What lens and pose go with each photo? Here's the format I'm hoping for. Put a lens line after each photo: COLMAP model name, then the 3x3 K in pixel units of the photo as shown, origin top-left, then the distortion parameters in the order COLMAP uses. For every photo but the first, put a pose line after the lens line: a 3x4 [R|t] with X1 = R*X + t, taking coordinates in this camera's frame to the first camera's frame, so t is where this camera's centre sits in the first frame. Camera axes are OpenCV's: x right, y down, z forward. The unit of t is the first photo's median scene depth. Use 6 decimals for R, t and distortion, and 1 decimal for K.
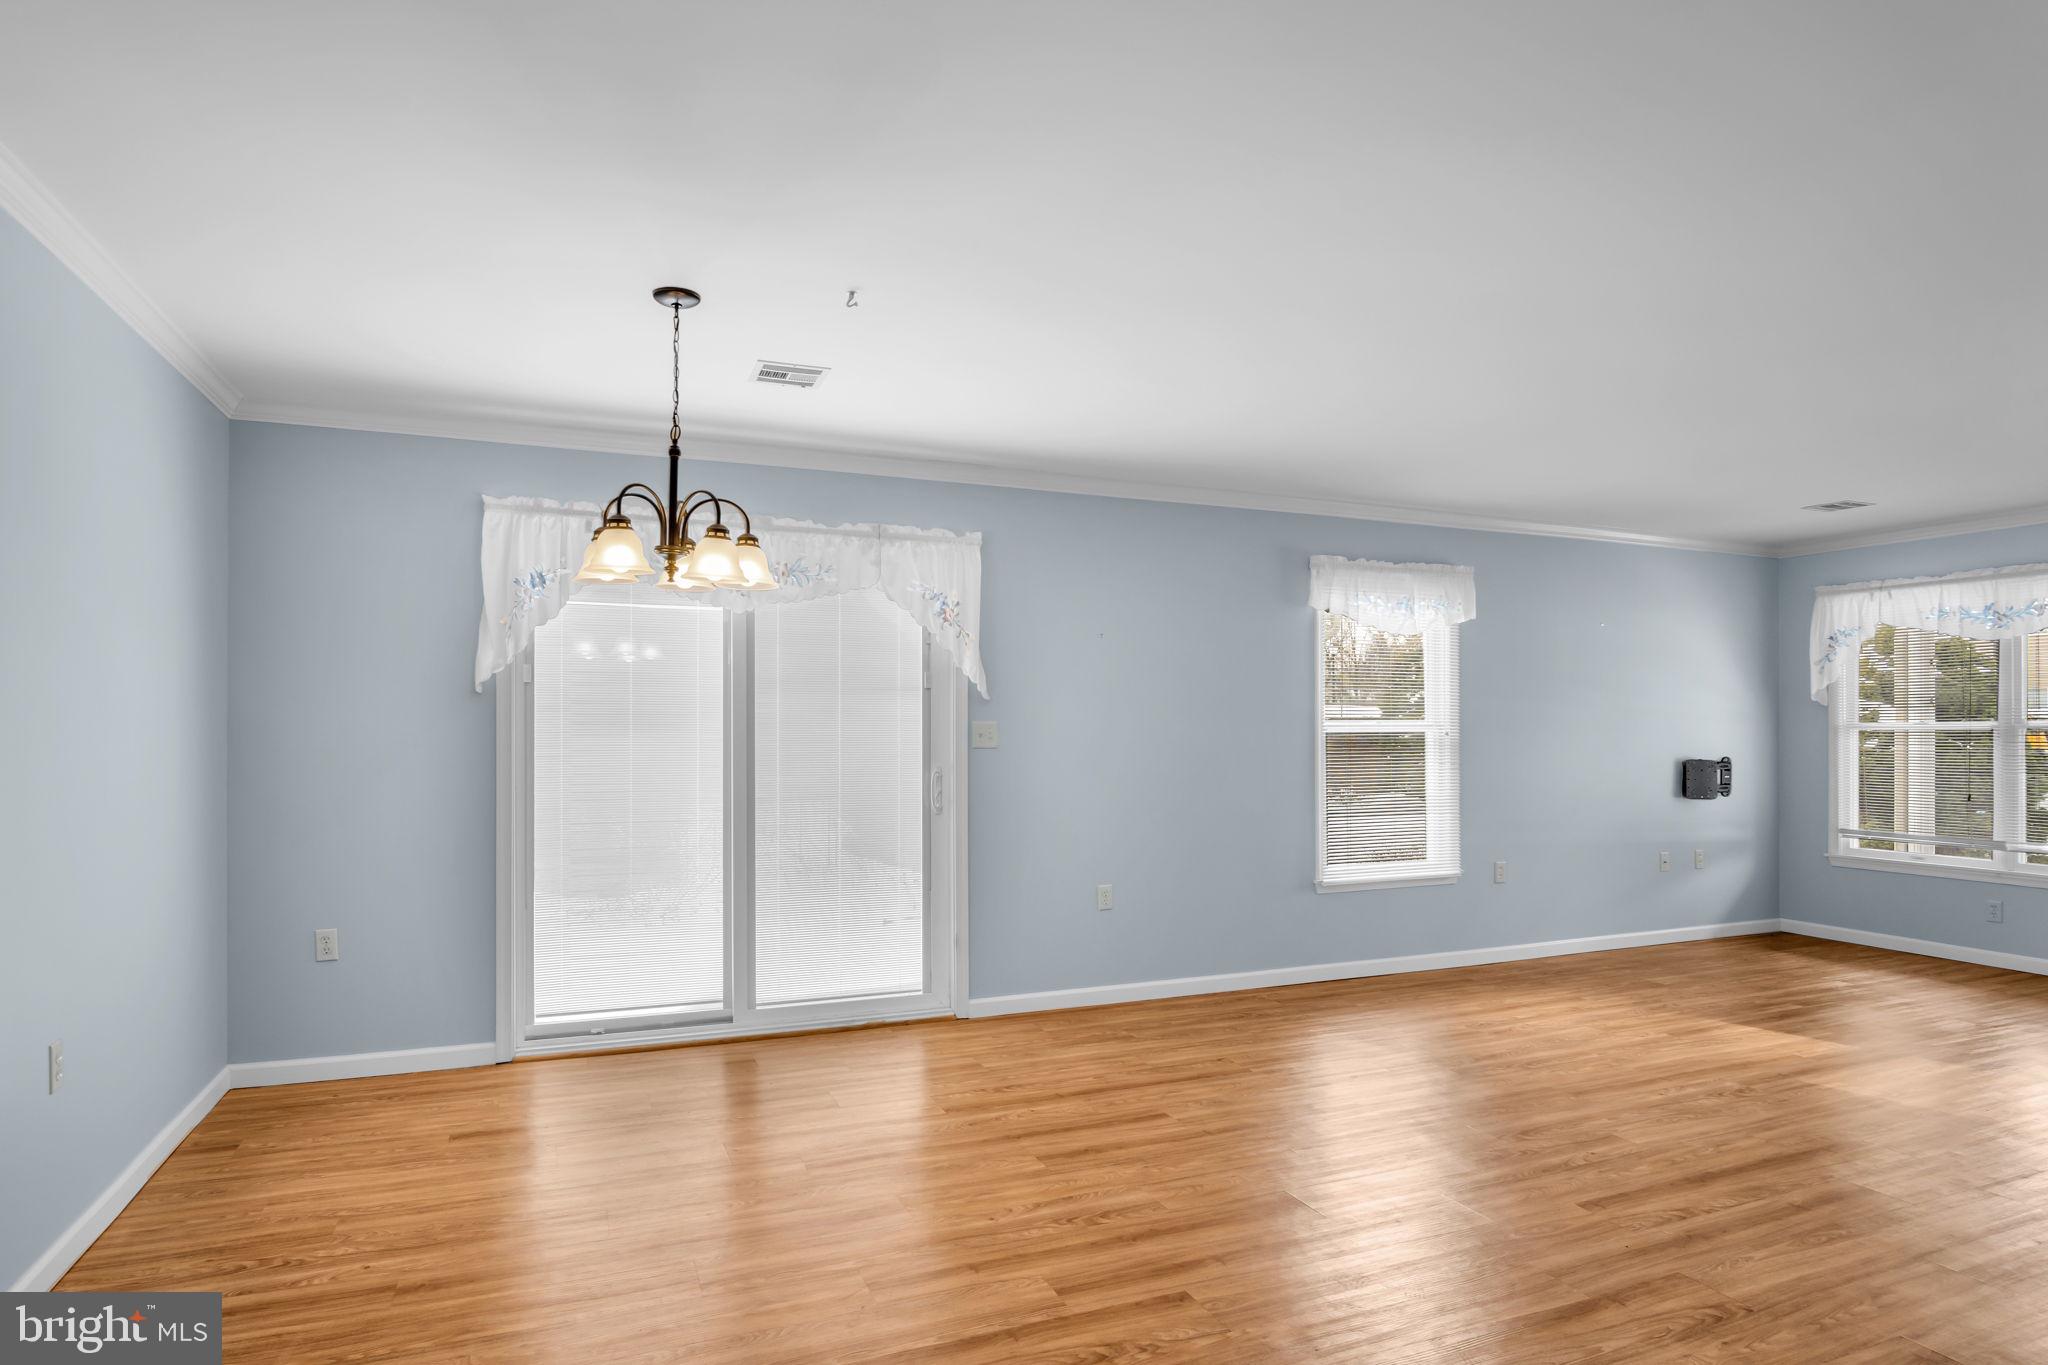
lens RADIAL K [[1119.7, 0, 1009.3], [0, 1119.7, 729.1], [0, 0, 1]] dist [-0.027257, 0.001035]
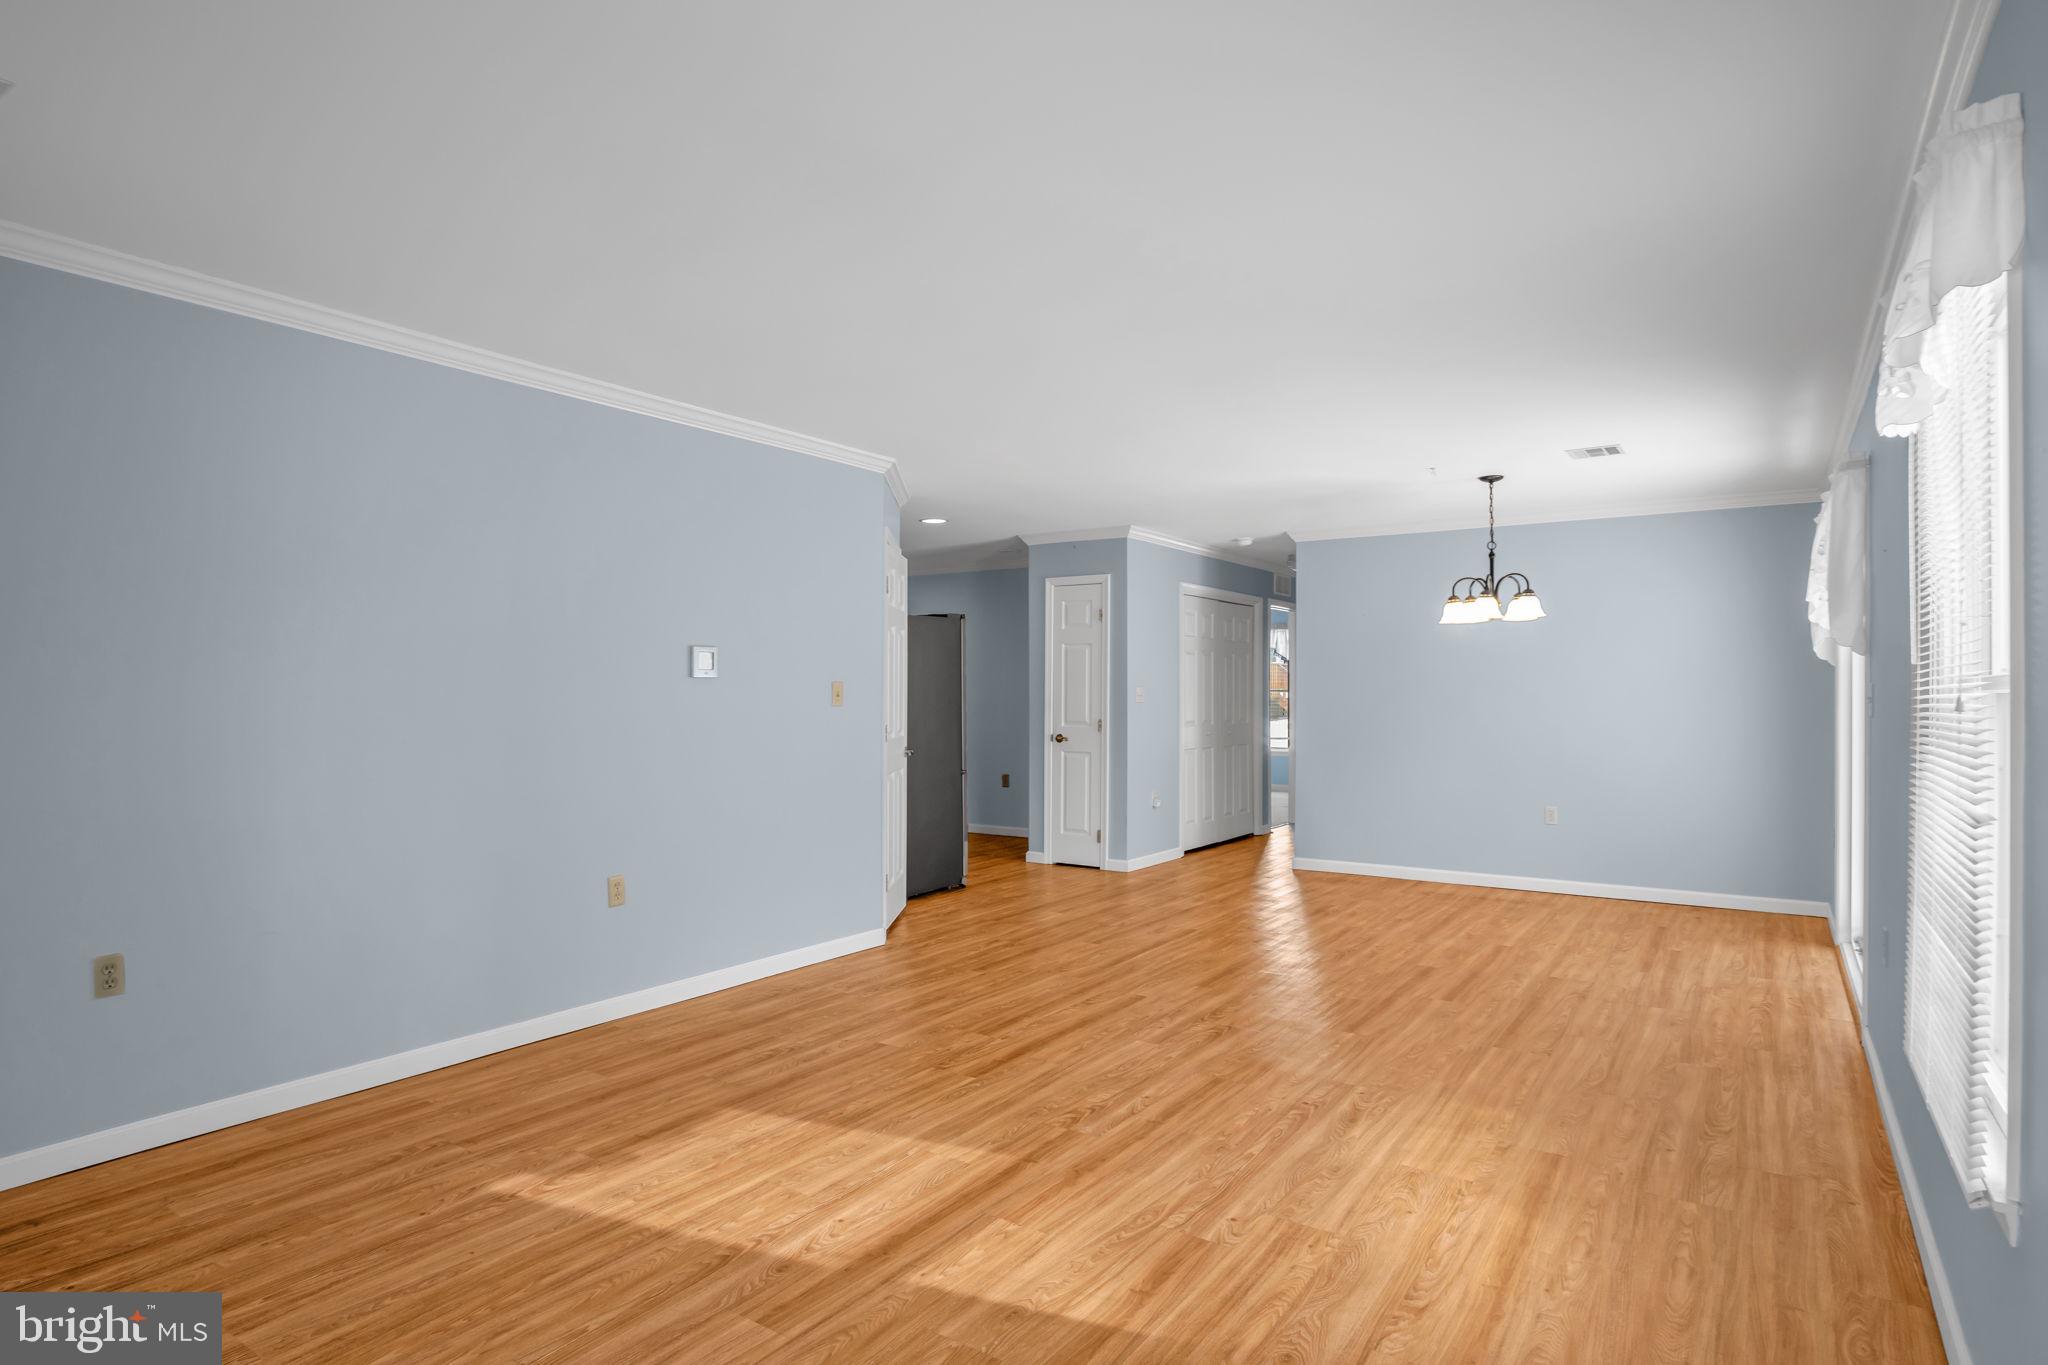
lens RADIAL K [[1106.1, 0, 1007.9], [0, 1106.1, 692.6], [0, 0, 1]] dist [-0.028115, 0.001572]
pose [[-0.837013, -0.003009, -0.547175, 0.943948], [-0.003603, 0.999994, 0.000013, 0.002175], [0.547172, 0.001982, -0.837018, 1.355877]]
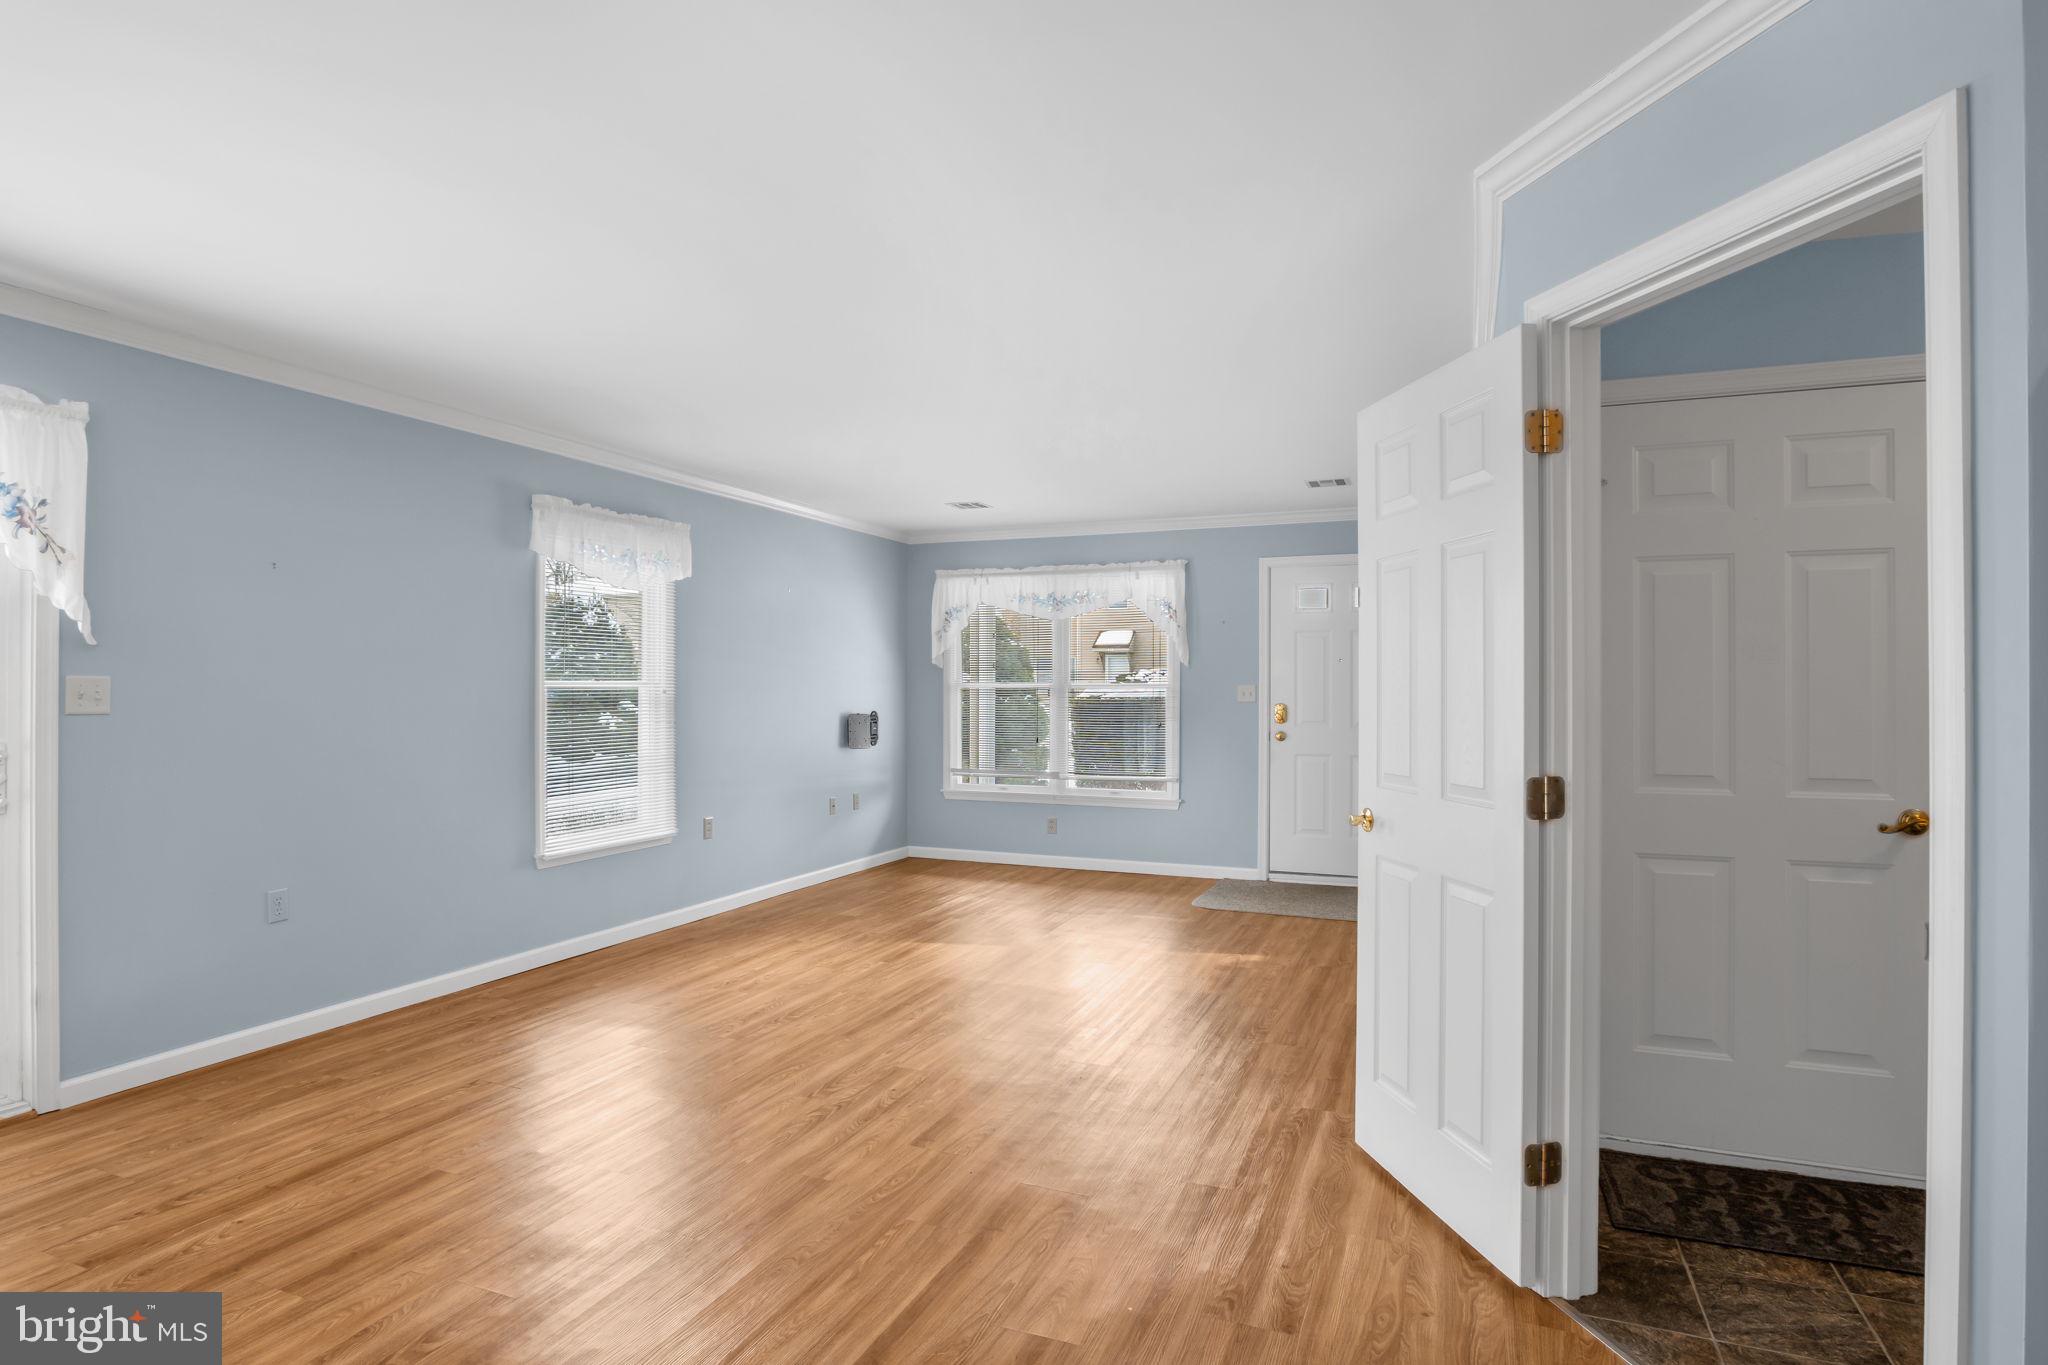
lens RADIAL K [[1096.6, 0, 1001.7], [0, 1096.6, 677.0], [0, 0, 1]] dist [-0.031687, 0.007611]
pose [[0.709683, 0.007065, 0.704486, -0.093363], [-0.000411, 0.999954, -0.009614, 0.000208], [-0.704521, 0.006534, 0.709653, 0.130269]]
